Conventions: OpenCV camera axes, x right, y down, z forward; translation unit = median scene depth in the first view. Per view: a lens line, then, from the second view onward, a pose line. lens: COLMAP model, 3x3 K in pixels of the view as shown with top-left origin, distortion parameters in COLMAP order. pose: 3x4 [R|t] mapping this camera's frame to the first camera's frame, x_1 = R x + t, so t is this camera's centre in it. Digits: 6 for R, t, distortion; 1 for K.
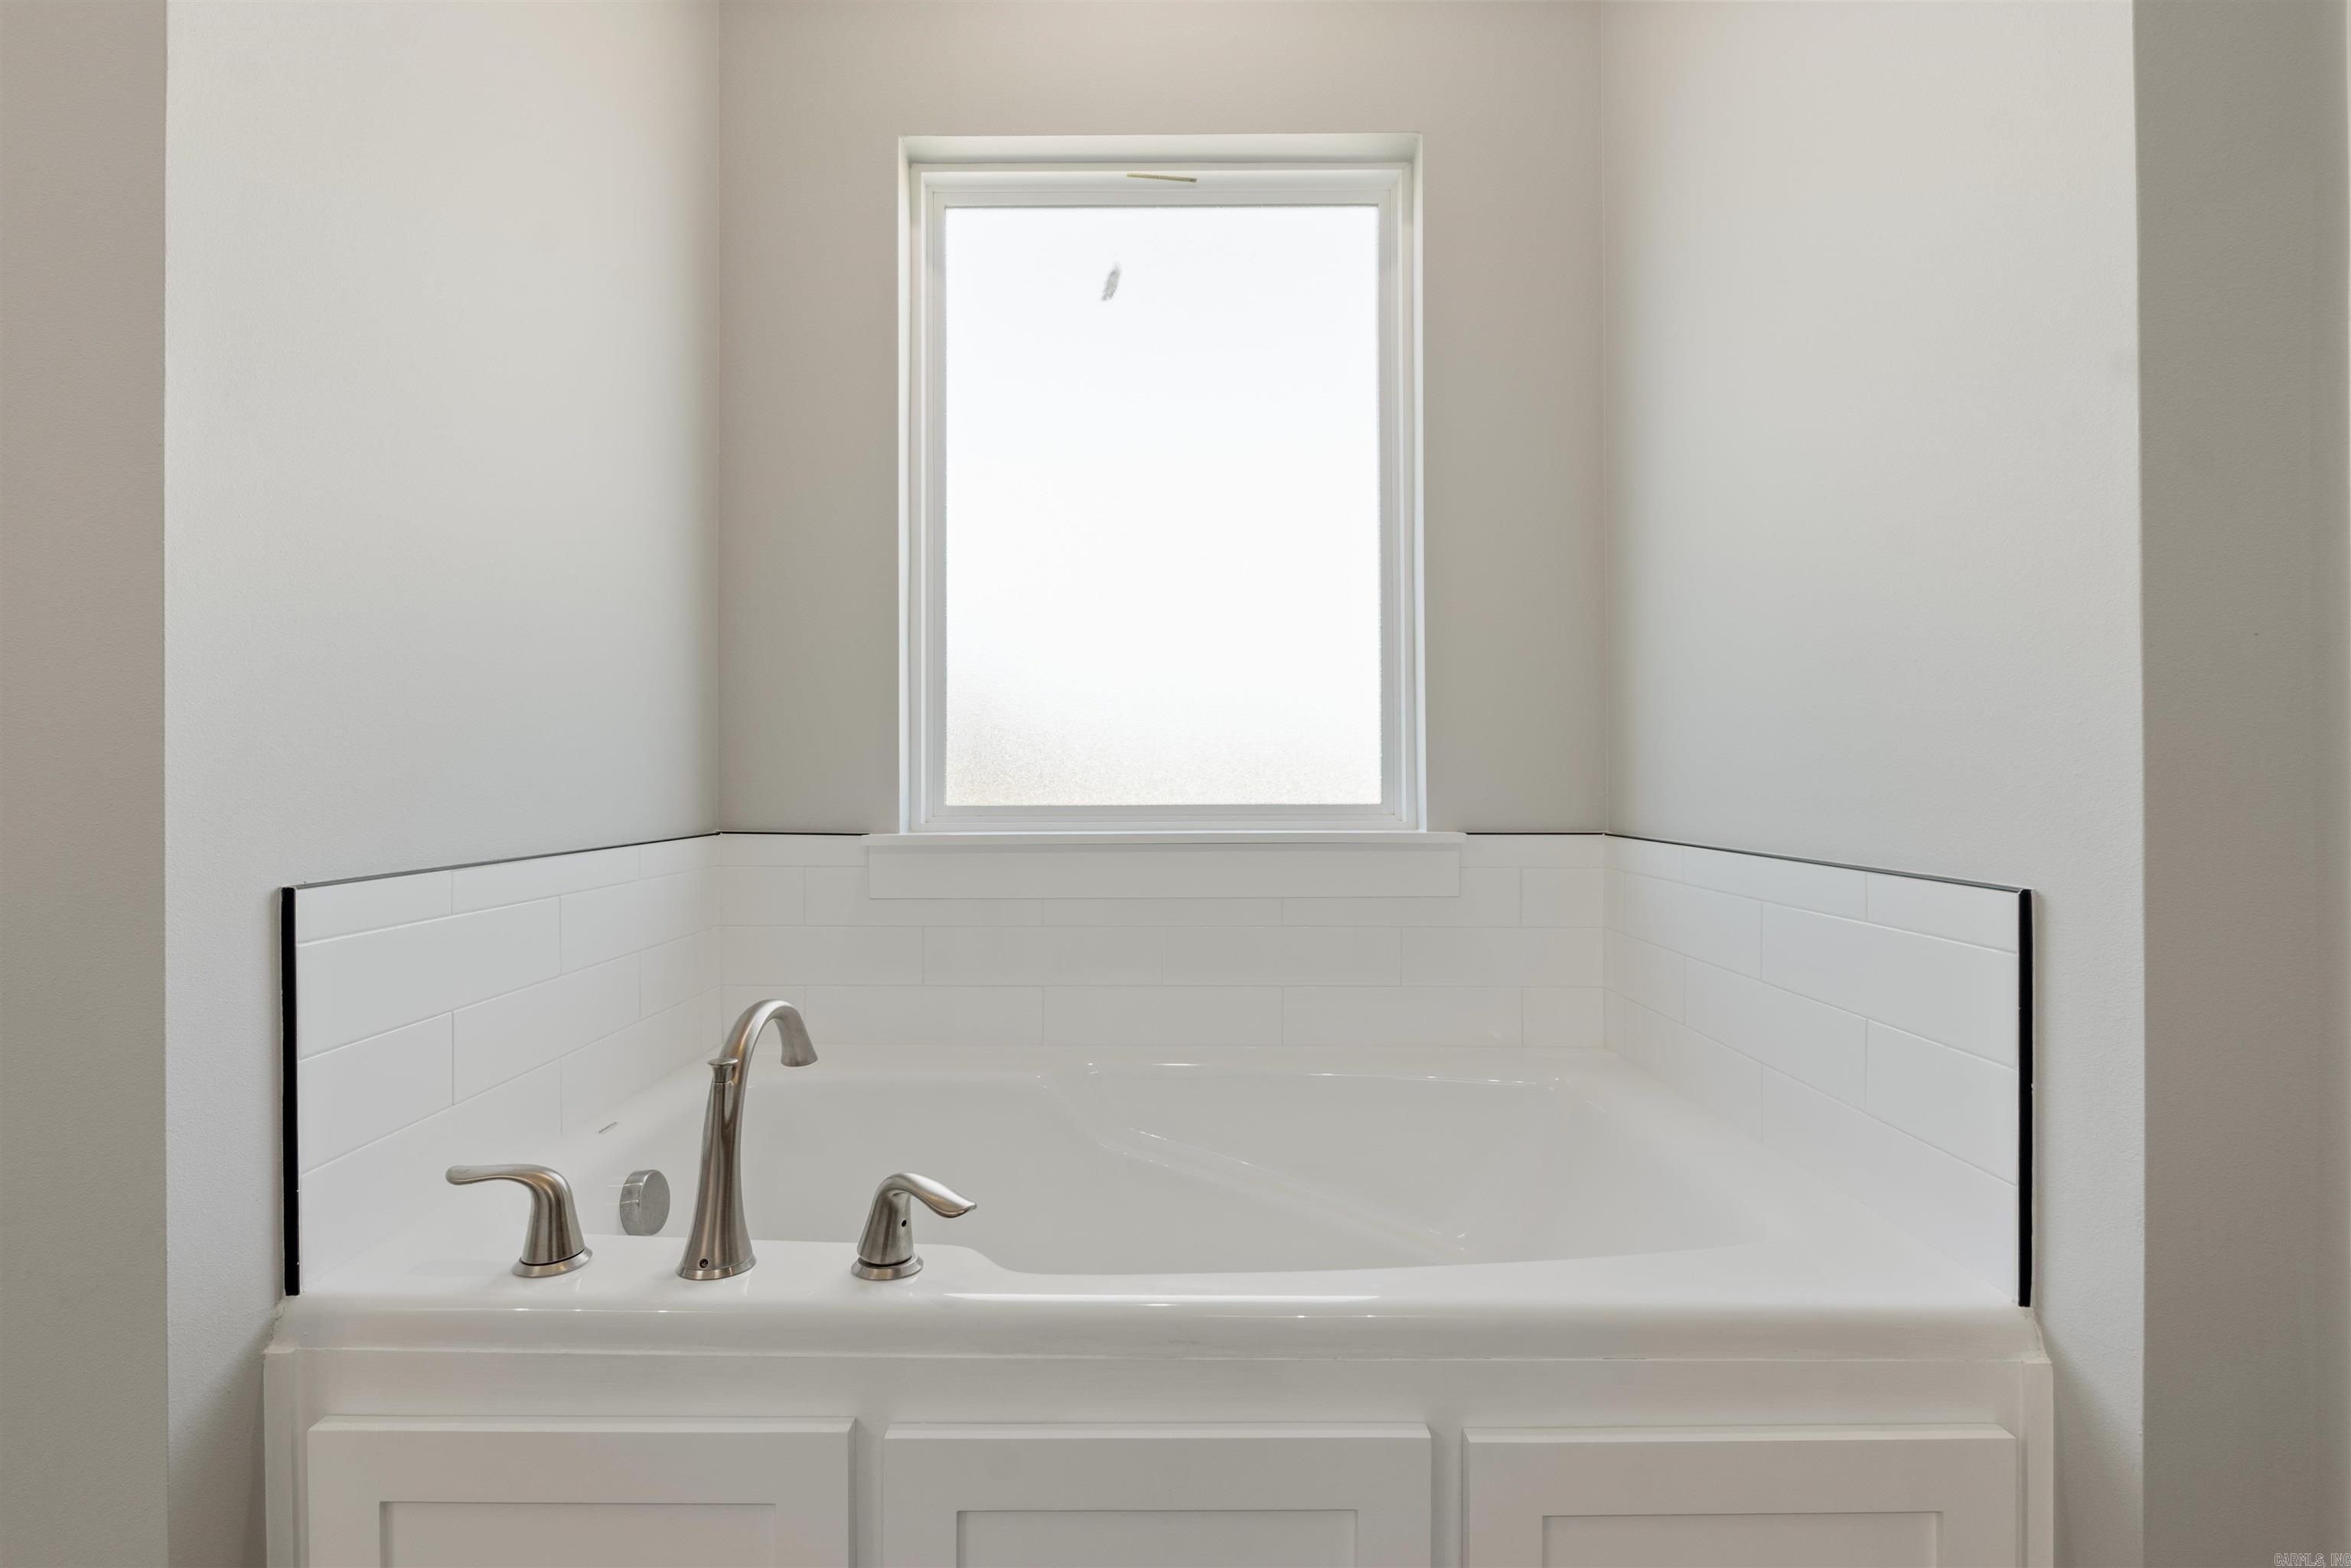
lens RADIAL K [[1087.3, 0, 1174.4], [0, 1087.3, 780.4], [0, 0, 1]] dist [-0.011435, 0.002895]
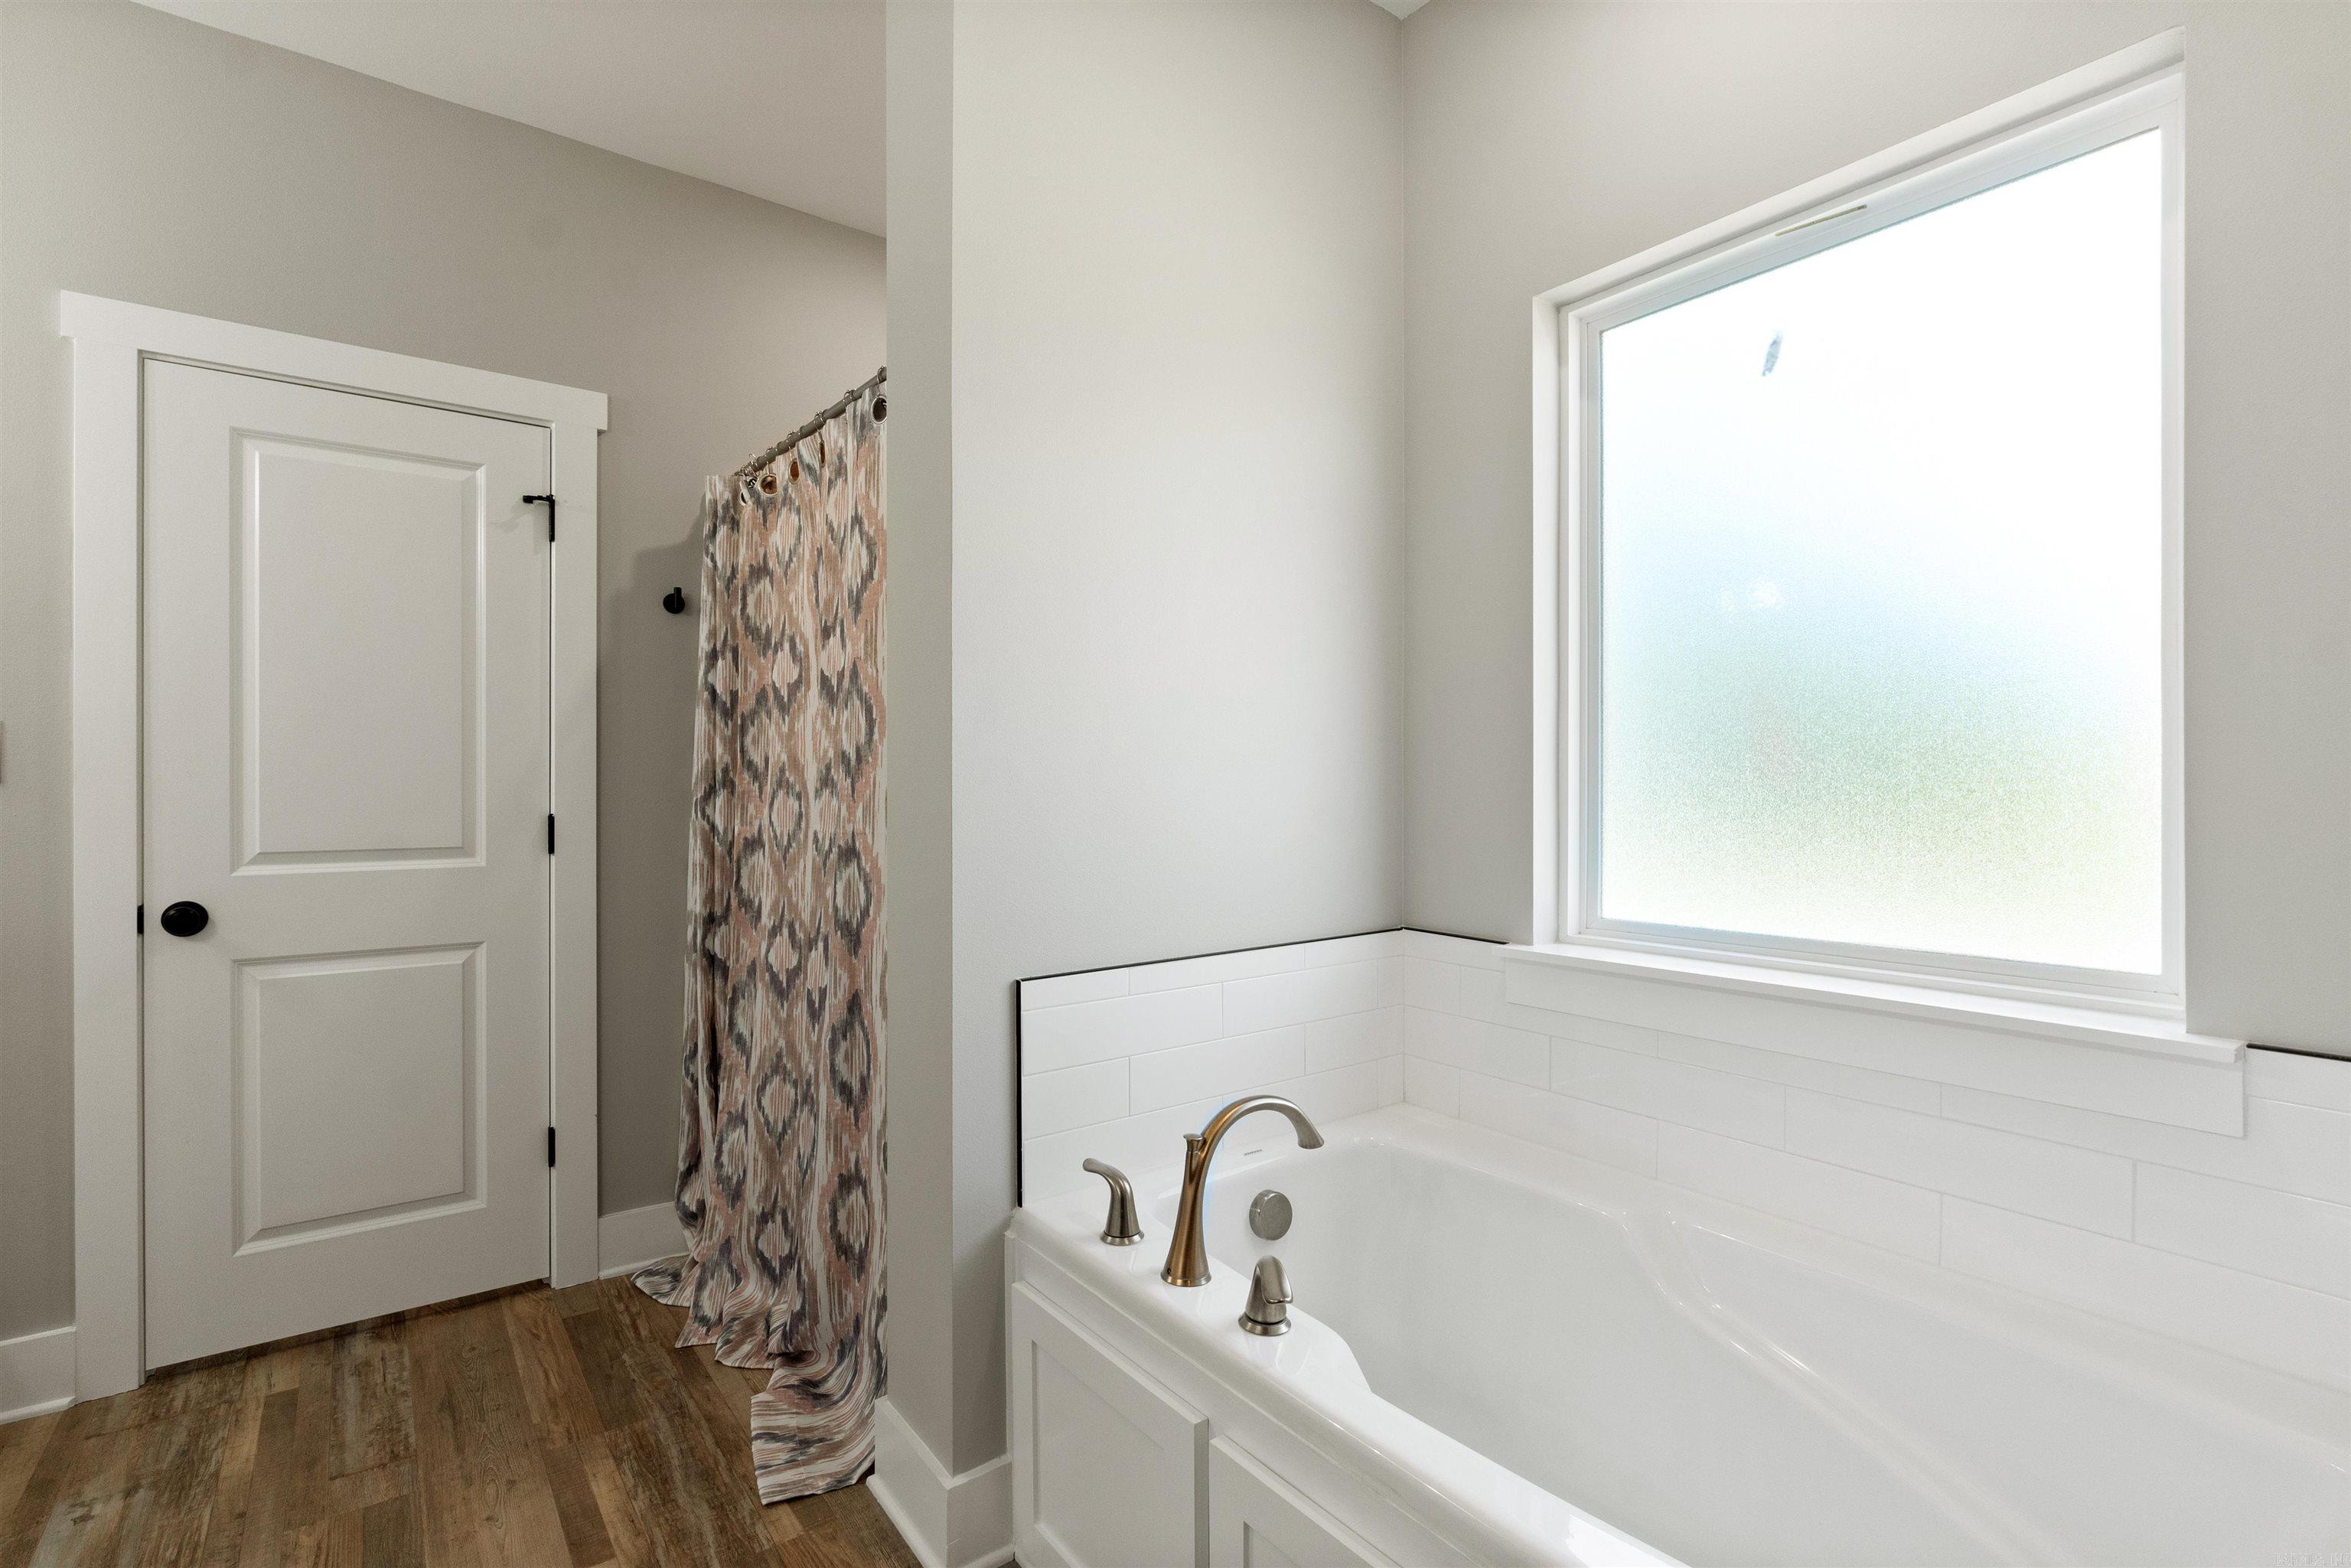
lens RADIAL K [[1087.3, 0, 1176.3], [0, 1087.3, 787.6], [0, 0, 1]] dist [-0.011435, 0.002895]
pose [[0.599258, 0.003166, -0.800550, 0.737728], [0.006411, 0.999941, 0.008753, -0.222399], [0.800531, -0.010378, 0.599202, 0.124607]]
